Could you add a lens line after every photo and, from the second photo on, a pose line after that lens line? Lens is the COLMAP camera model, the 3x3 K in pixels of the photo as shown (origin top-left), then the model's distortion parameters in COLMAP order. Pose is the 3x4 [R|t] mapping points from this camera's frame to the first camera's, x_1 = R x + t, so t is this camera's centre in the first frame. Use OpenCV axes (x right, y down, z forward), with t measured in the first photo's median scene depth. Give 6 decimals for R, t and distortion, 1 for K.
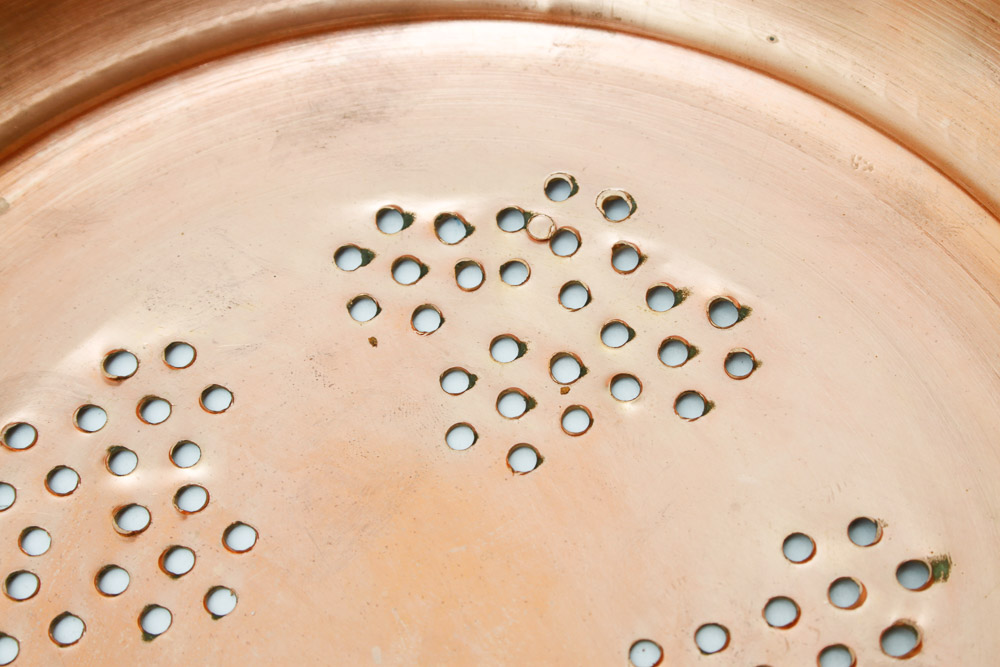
lens RADIAL K [[2015.3, 0, 500.0], [0, 2015.3, 333.5], [0, 0, 1]] dist [0.031078, 0.021588]
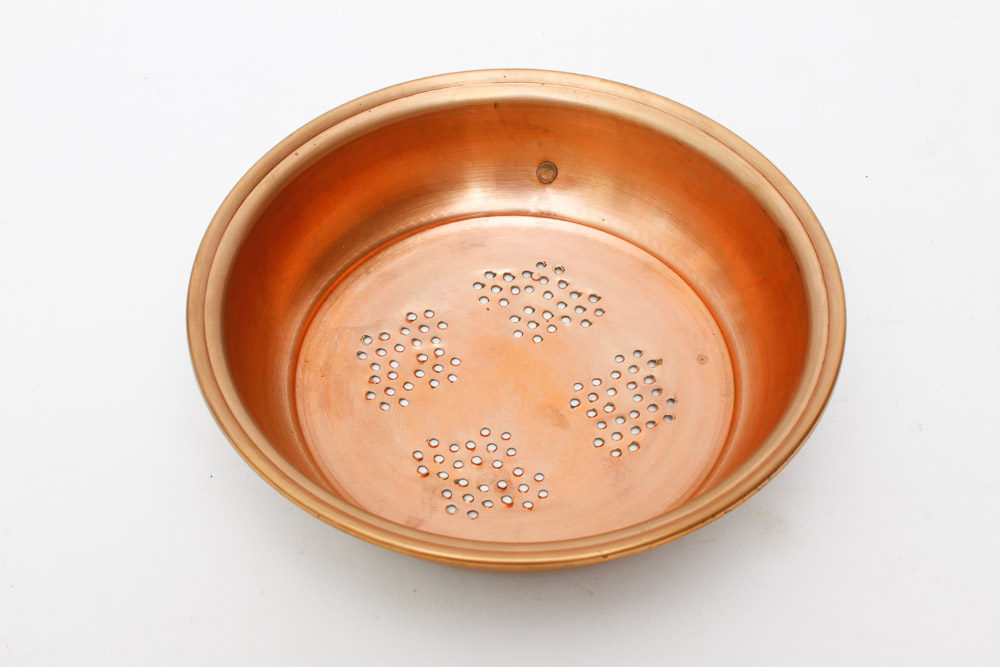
lens RADIAL K [[1676.5, 0, 500.0], [0, 1676.5, 333.5], [0, 0, 1]] dist [0.020348, 0.006190]
pose [[0.992445, -0.009158, 0.122348, -0.378187], [0.027421, 0.988541, -0.148438, 0.449721], [-0.119586, 0.150672, 0.981324, -1.677253]]
